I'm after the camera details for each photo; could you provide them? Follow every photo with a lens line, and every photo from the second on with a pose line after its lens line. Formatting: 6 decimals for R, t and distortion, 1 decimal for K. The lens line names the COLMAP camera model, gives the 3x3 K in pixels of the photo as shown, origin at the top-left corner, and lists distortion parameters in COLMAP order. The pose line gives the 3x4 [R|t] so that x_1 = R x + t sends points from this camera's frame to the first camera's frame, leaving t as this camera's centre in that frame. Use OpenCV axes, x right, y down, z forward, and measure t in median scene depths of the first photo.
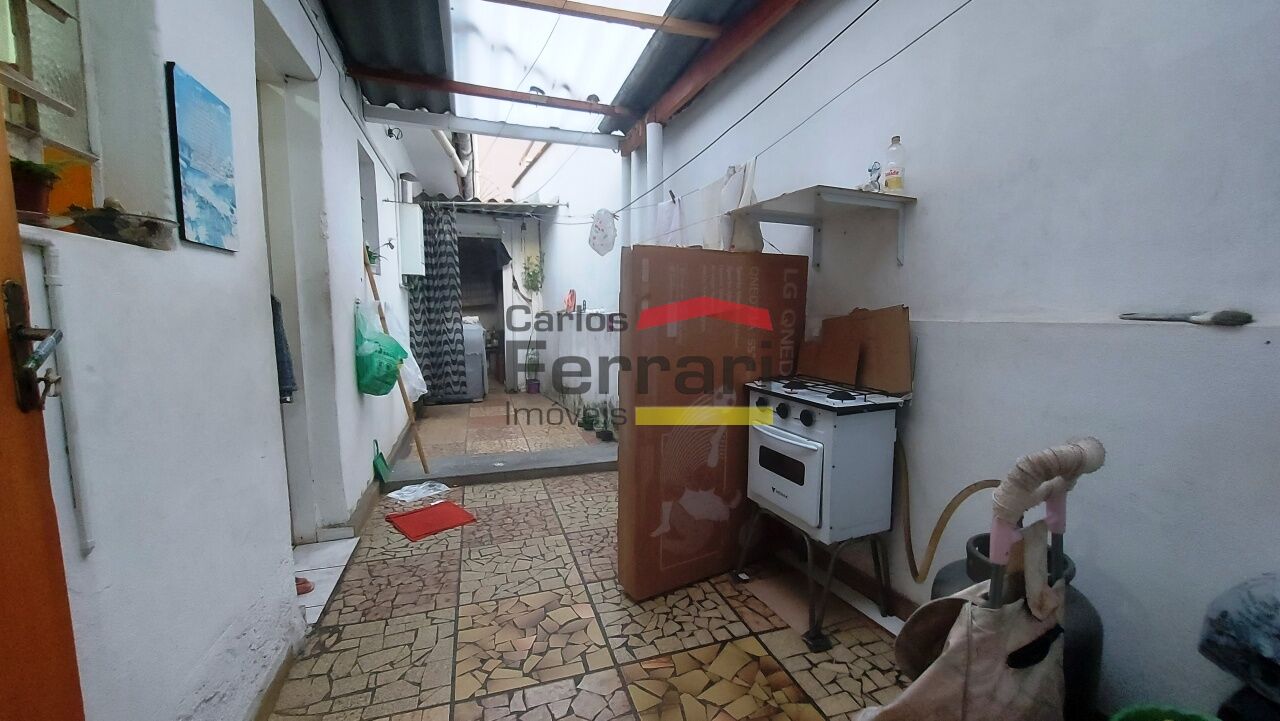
lens RADIAL K [[503.0, 0, 646.7], [0, 503.0, 360.8], [0, 0, 1]] dist [-0.012983, -0.000317]
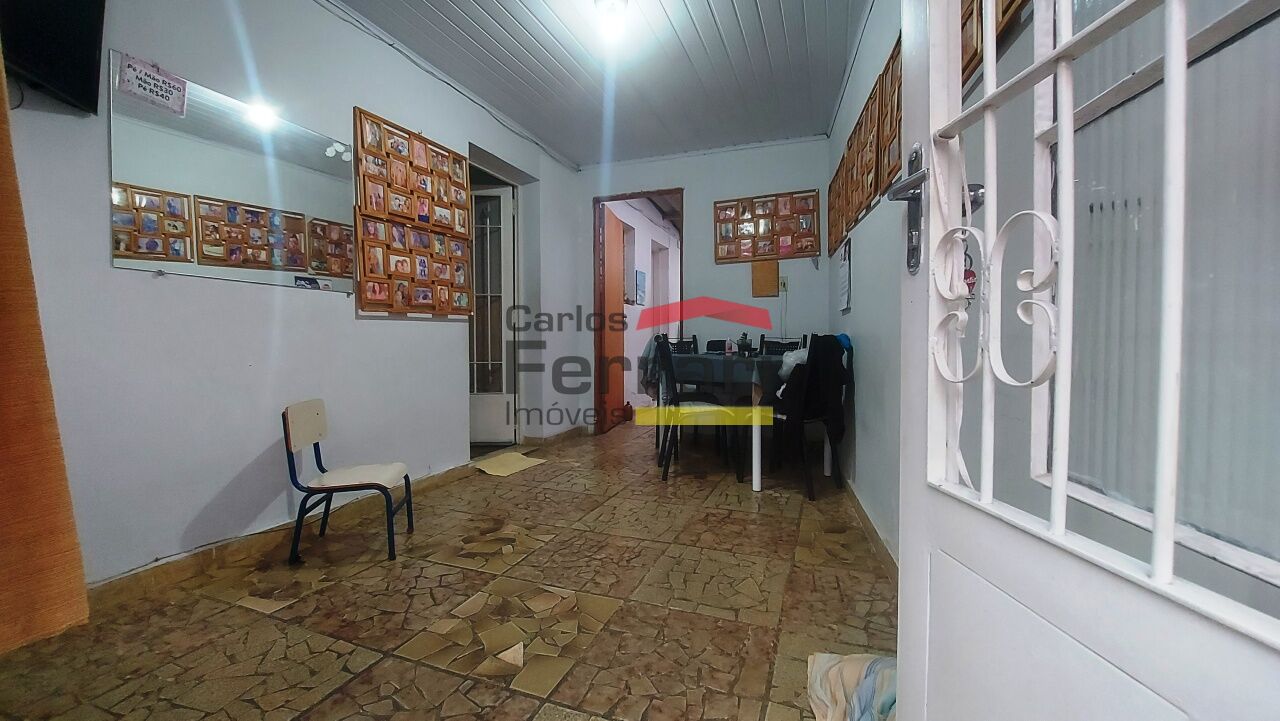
lens RADIAL K [[503.0, 0, 640.2], [0, 503.0, 358.9], [0, 0, 1]] dist [-0.012983, -0.000317]
pose [[0.751650, 0.015836, -0.659372, 1.365885], [-0.057953, 0.997431, -0.042109, 0.296123], [0.657011, 0.069864, 0.750637, -1.530648]]
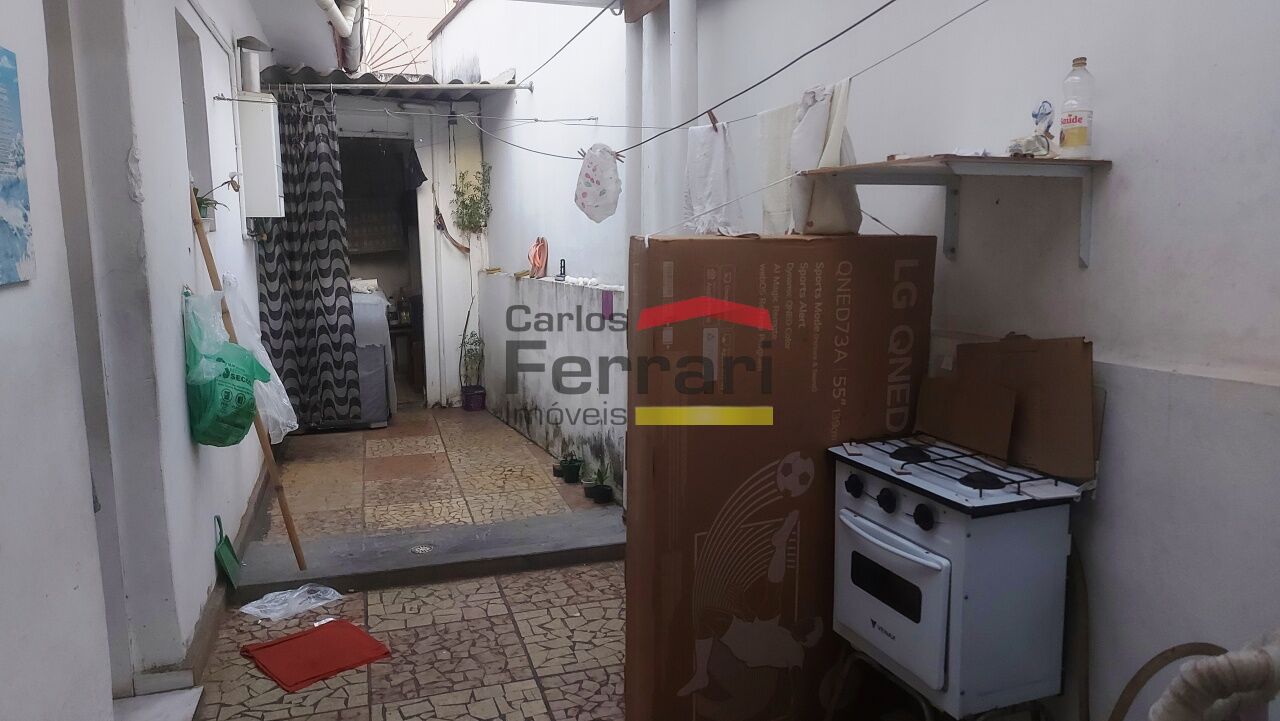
lens RADIAL K [[908.3, 0, 652.9], [0, 908.3, 359.4], [0, 0, 1]] dist [0.055202, -0.058804]
pose [[0.999826, -0.001932, -0.018552, -0.000374], [0.002679, 0.999182, 0.040350, -0.093679], [0.018459, -0.040392, 0.999013, -0.102087]]
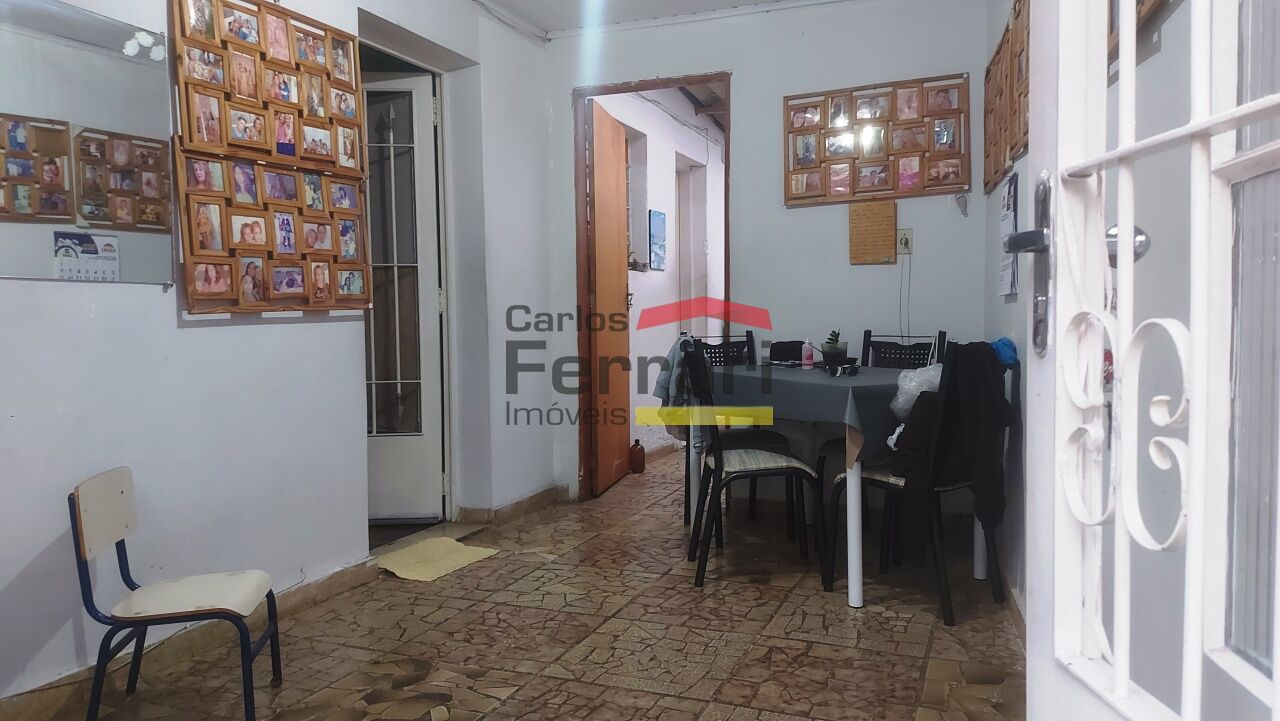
lens RADIAL K [[908.3, 0, 644.3], [0, 908.3, 360.3], [0, 0, 1]] dist [0.055202, -0.058804]
pose [[0.741009, 0.022392, -0.671121, 1.434225], [-0.051042, 0.998431, -0.023045, 0.233579], [0.669552, 0.051332, 0.740989, -1.606770]]
